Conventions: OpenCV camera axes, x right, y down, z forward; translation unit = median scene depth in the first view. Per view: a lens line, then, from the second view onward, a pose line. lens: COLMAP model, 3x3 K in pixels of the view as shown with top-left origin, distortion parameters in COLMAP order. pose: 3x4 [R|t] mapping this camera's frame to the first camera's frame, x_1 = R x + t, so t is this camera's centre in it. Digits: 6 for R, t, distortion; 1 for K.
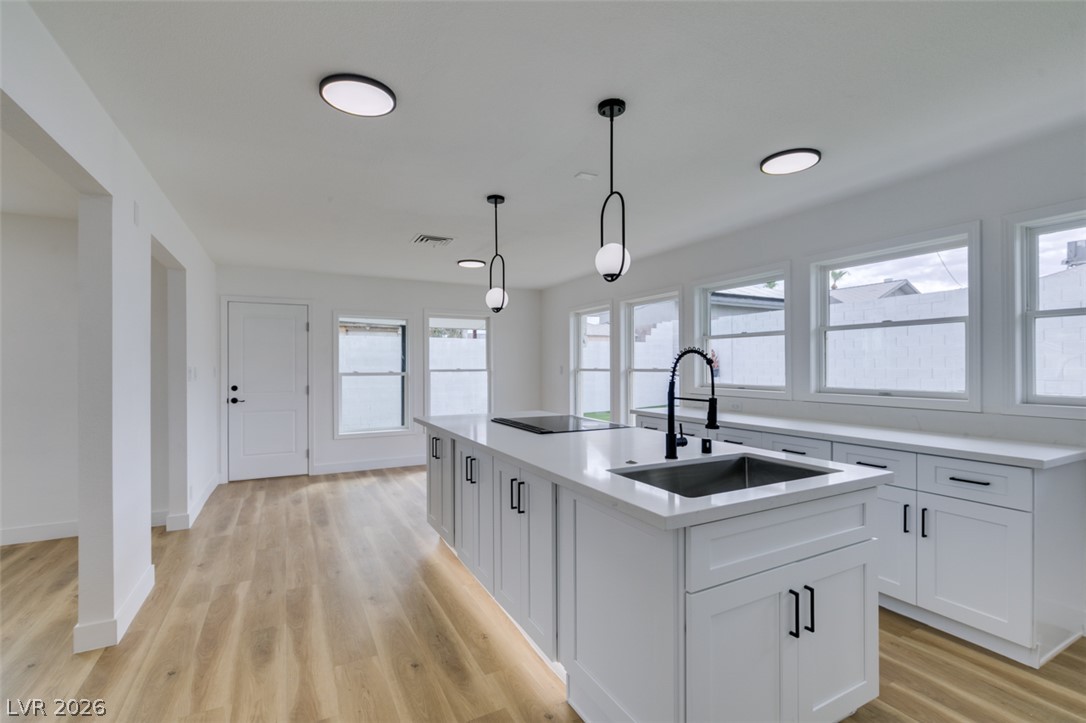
lens RADIAL K [[485.7, 0, 541.3], [0, 485.7, 366.5], [0, 0, 1]] dist [0.002557, -0.000302]
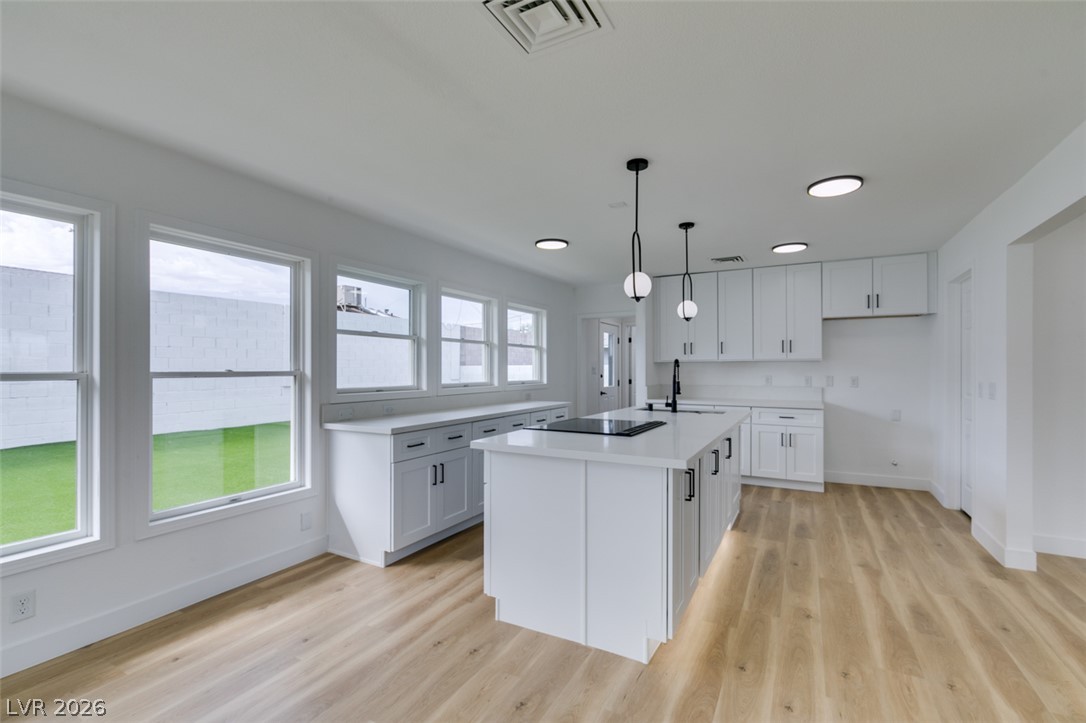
lens RADIAL K [[488.1, 0, 536.3], [0, 488.1, 369.2], [0, 0, 1]] dist [-0.003062, -0.000397]
pose [[-0.551627, 0.000941, 0.834090, -0.933976], [-0.001035, 0.999998, -0.001812, 0.006951], [-0.834090, -0.001863, -0.551625, 2.169323]]
